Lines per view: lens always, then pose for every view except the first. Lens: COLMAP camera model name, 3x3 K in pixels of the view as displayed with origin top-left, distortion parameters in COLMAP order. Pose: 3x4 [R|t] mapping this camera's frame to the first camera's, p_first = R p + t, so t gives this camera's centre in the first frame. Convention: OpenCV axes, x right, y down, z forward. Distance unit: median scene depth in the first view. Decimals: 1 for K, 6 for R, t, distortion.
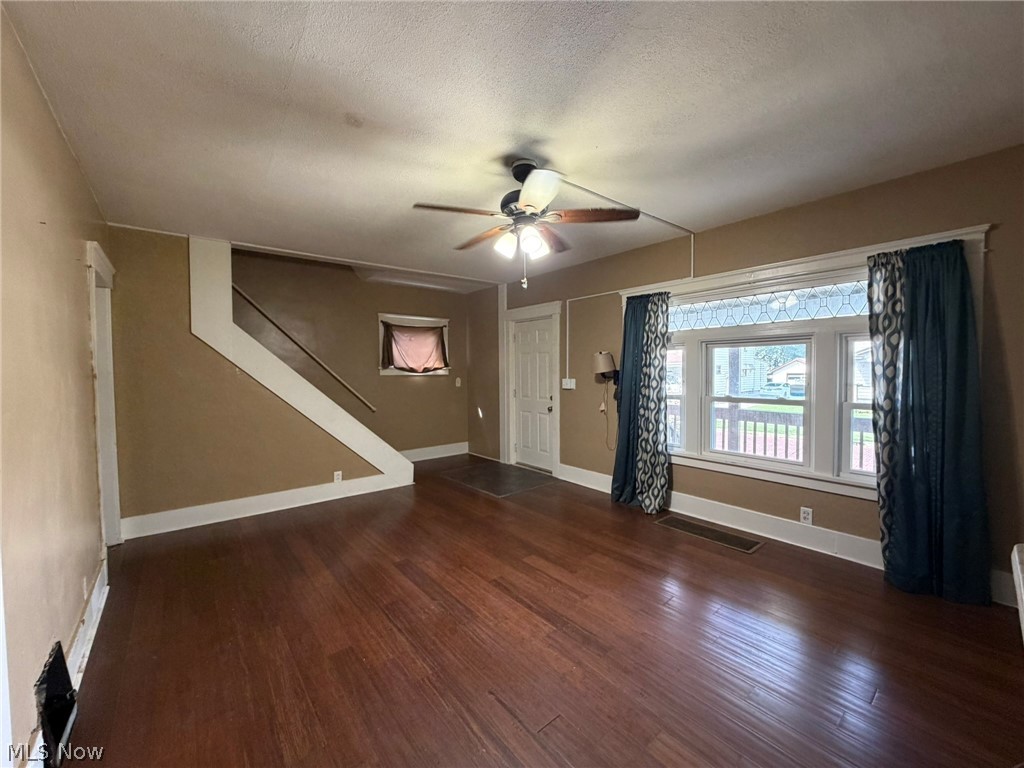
lens RADIAL K [[407.6, 0, 510.9], [0, 407.6, 382.8], [0, 0, 1]] dist [-0.000088, 0.000263]
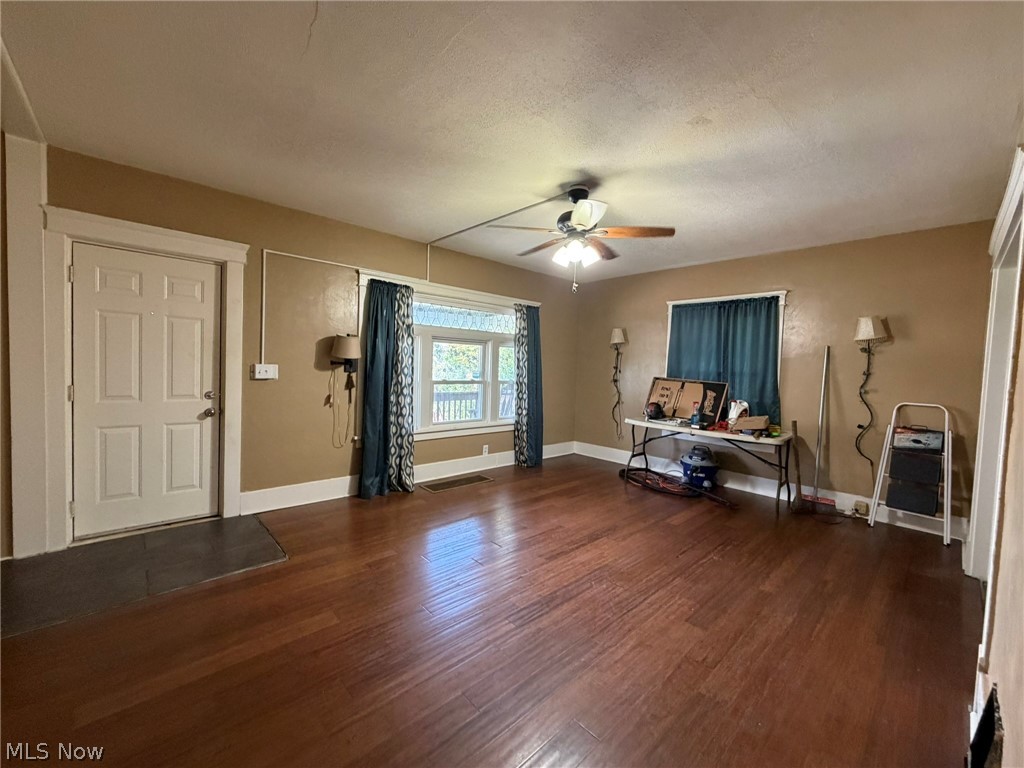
lens RADIAL K [[407.6, 0, 510.9], [0, 407.6, 382.8], [0, 0, 1]] dist [-0.000088, 0.000263]
pose [[-0.064651, -0.032907, 0.997365, -0.802357], [0.000021, 0.999456, 0.032977, -0.000883], [-0.997908, 0.002153, -0.064615, 0.874996]]
